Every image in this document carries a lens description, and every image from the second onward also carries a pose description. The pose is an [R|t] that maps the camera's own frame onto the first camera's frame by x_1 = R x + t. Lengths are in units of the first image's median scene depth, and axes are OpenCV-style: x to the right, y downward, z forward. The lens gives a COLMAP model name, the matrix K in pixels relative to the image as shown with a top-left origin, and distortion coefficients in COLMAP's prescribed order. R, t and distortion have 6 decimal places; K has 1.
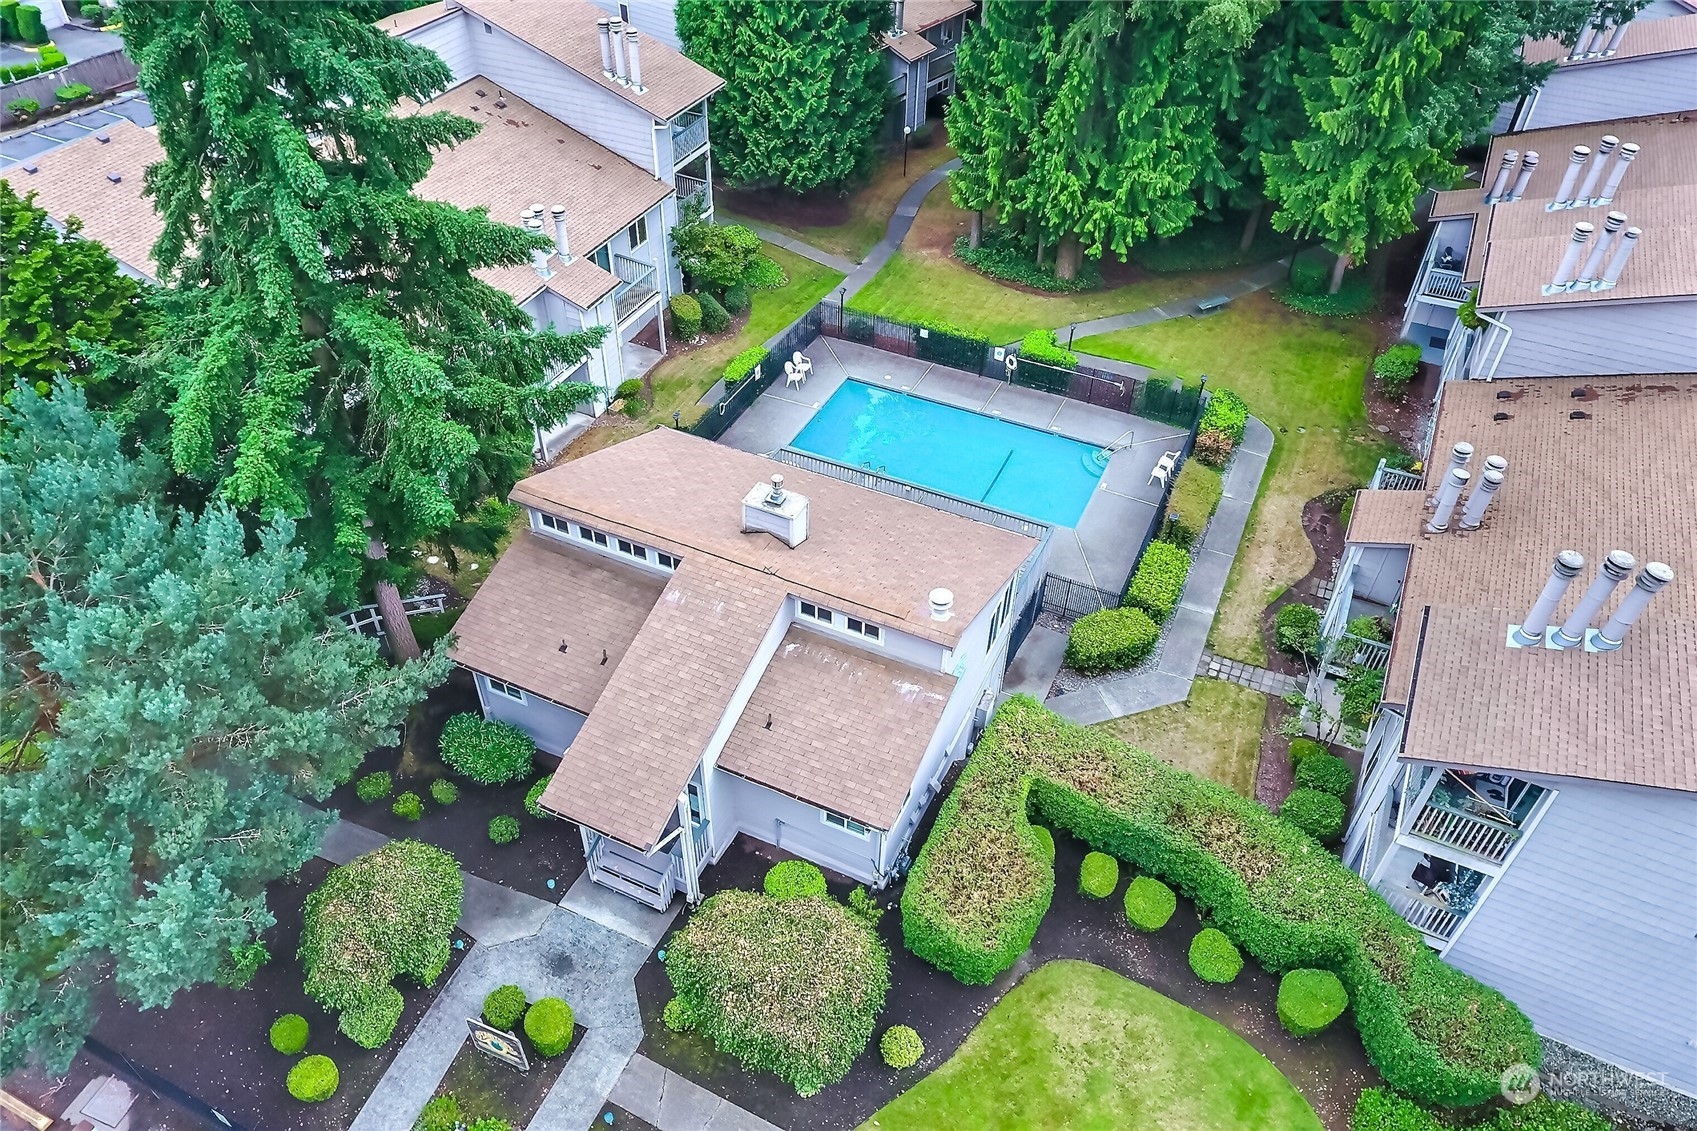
lens RADIAL K [[1185.3, 0, 839.1], [0, 1185.3, 573.8], [0, 0, 1]] dist [-0.003232, -0.003044]
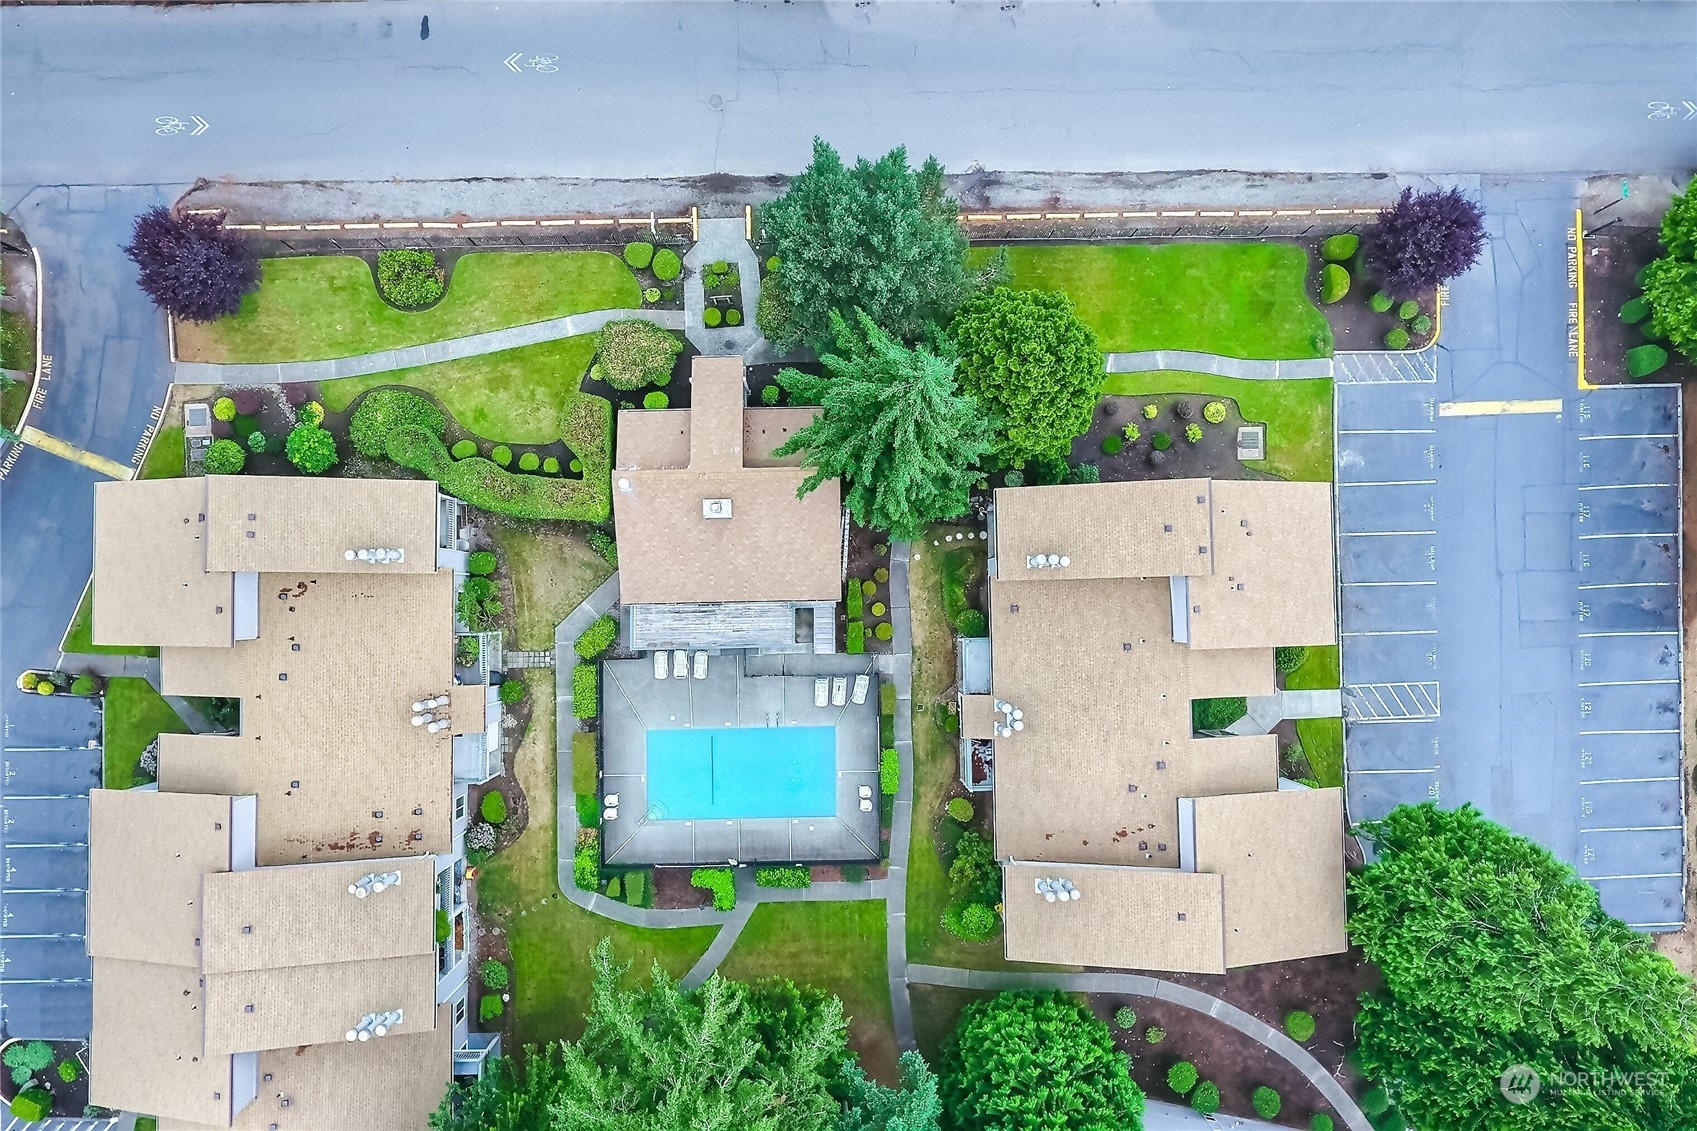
lens RADIAL K [[1185.3, 0, 836.1], [0, 1185.3, 567.3], [0, 0, 1]] dist [-0.003232, -0.003044]
pose [[-0.897156, 0.439914, -0.039841, -0.093093], [-0.318492, -0.581748, 0.748419, -1.451405], [0.306063, 0.684138, 0.662028, -0.234410]]
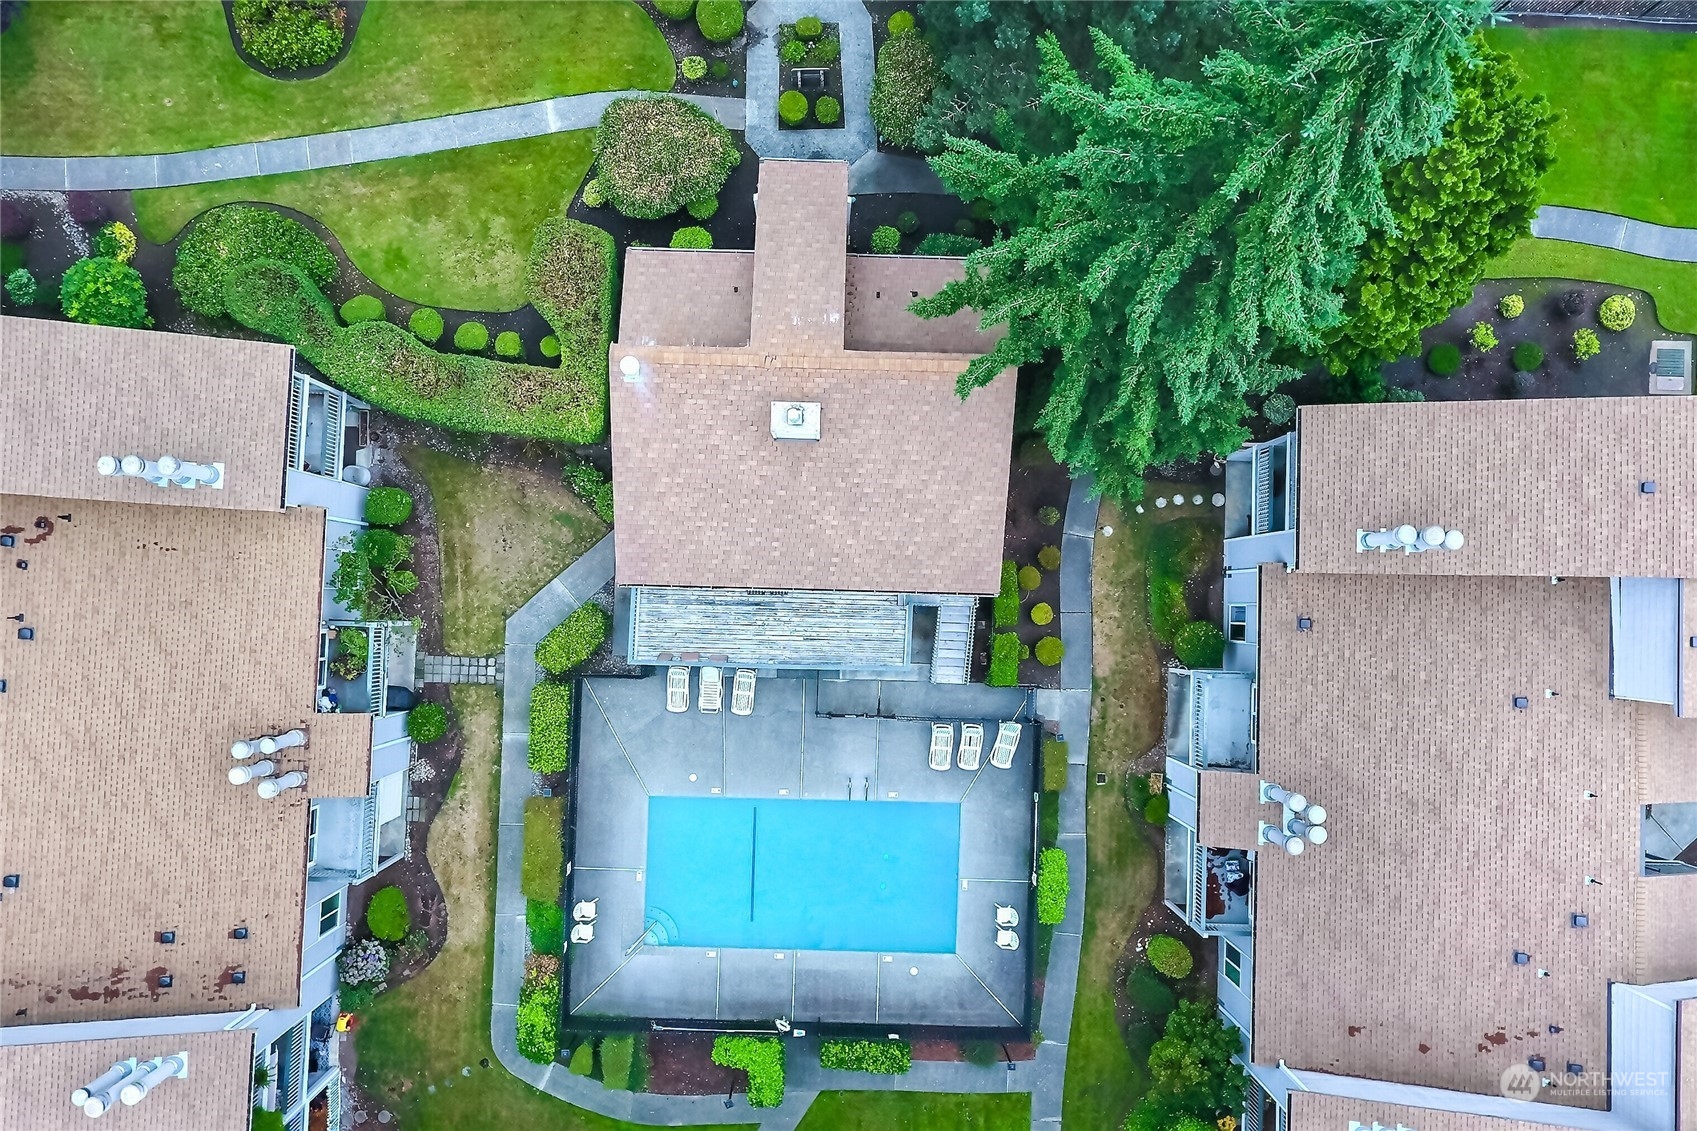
lens RADIAL K [[1185.3, 0, 836.1], [0, 1185.3, 567.2], [0, 0, 1]] dist [-0.003232, -0.003044]
pose [[-0.916760, 0.397654, -0.037719, 0.010463], [-0.288692, -0.594360, 0.750595, -0.849855], [0.276059, 0.699005, 0.659685, 0.260952]]
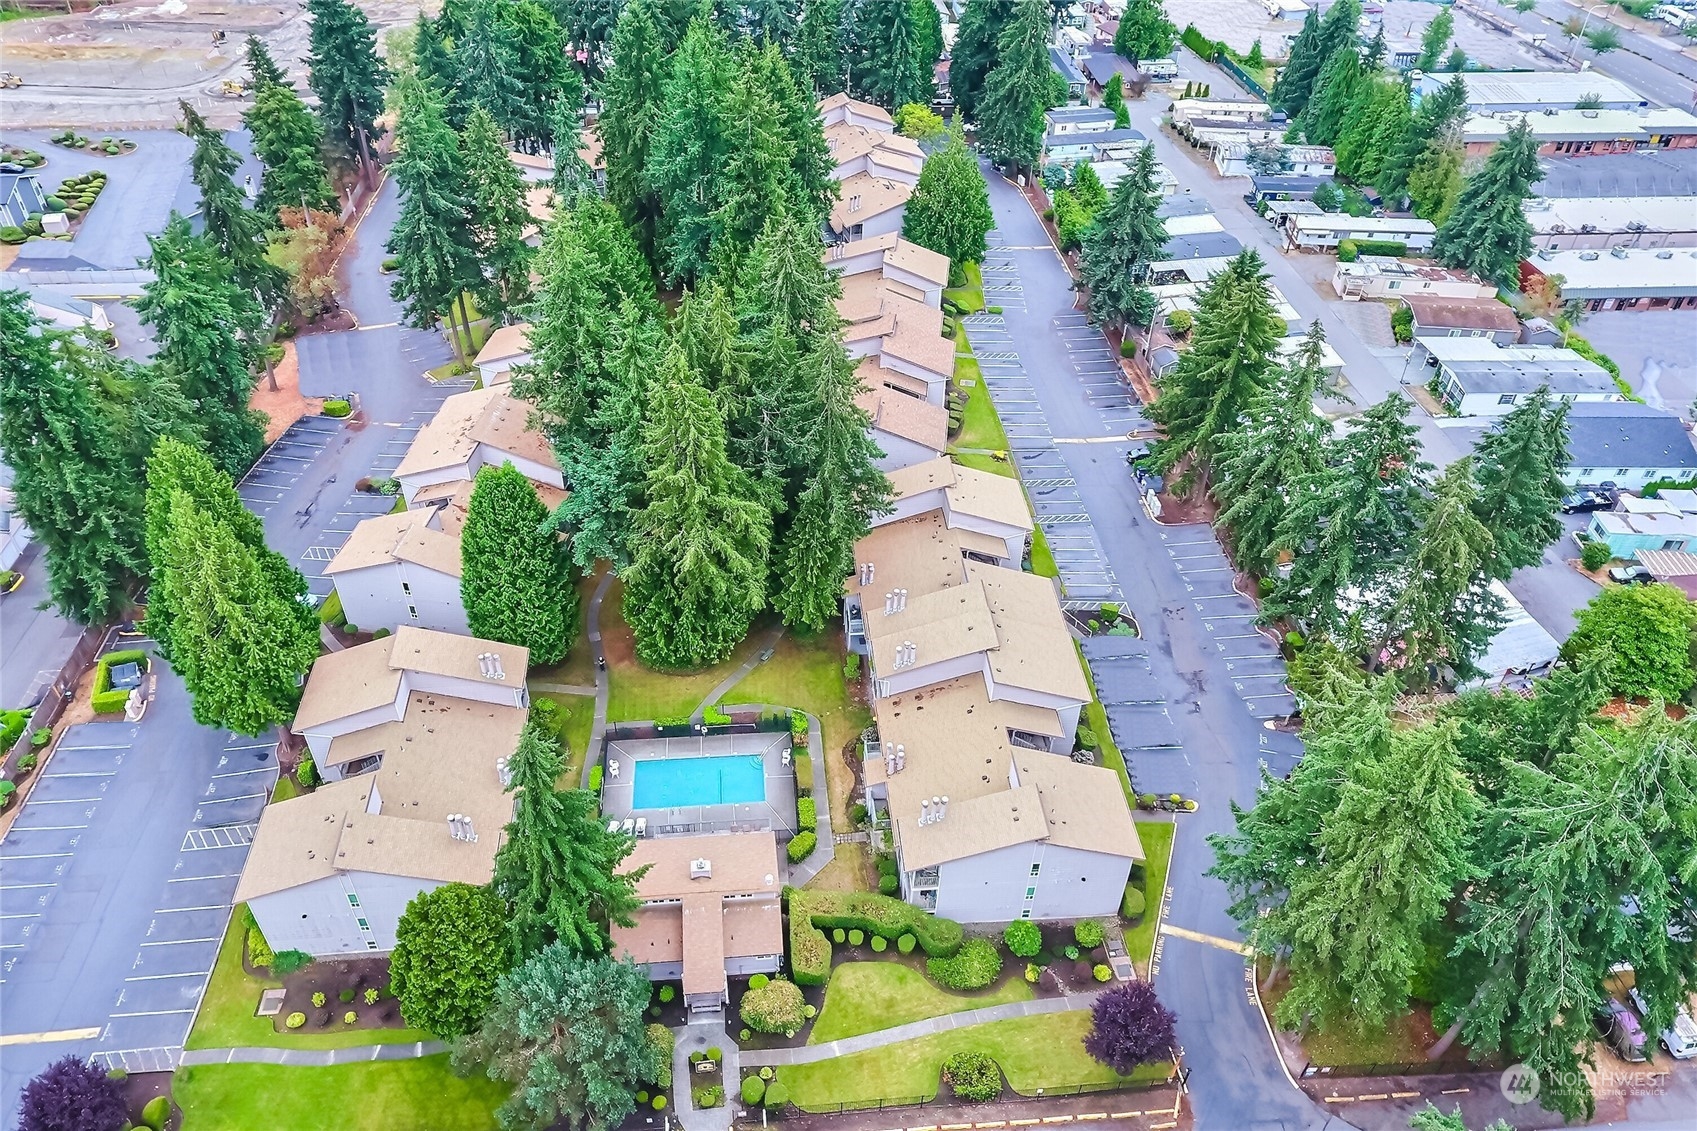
lens RADIAL K [[1185.3, 0, 831.6], [0, 1185.3, 558.2], [0, 0, 1]] dist [-0.003232, -0.003044]
pose [[0.863454, -0.319597, 0.390263, -0.549126], [0.336902, 0.941197, 0.025379, -0.604145], [-0.375426, 0.109567, 0.920354, -1.561750]]
